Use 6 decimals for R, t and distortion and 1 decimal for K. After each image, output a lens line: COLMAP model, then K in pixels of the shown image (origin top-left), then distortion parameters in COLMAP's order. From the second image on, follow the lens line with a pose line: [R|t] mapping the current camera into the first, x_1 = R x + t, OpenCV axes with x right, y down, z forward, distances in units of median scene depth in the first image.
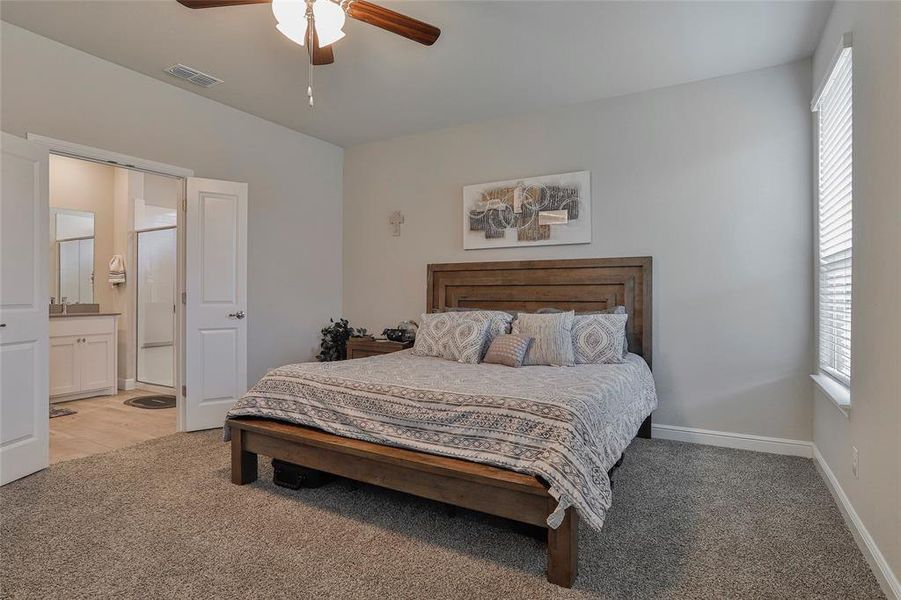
lens RADIAL K [[473.7, 0, 448.6], [0, 473.7, 295.8], [0, 0, 1]] dist [-0.023878, 0.000650]
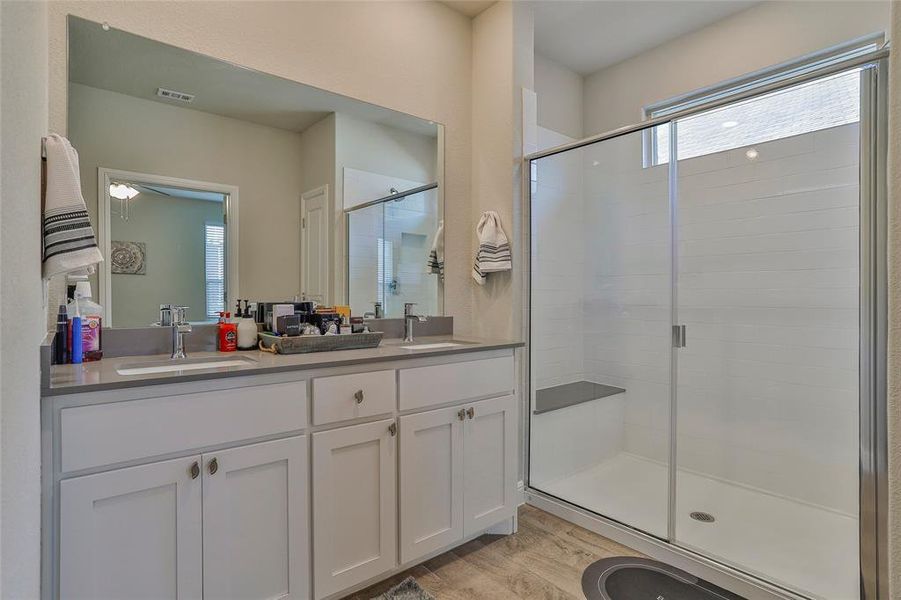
lens RADIAL K [[473.7, 0, 448.6], [0, 473.7, 295.8], [0, 0, 1]] dist [-0.023878, 0.000650]
pose [[0.935360, -0.003607, -0.353679, -0.581278], [0.001106, 0.999973, -0.007271, -0.000234], [0.353696, 0.006410, 0.935339, 0.548711]]
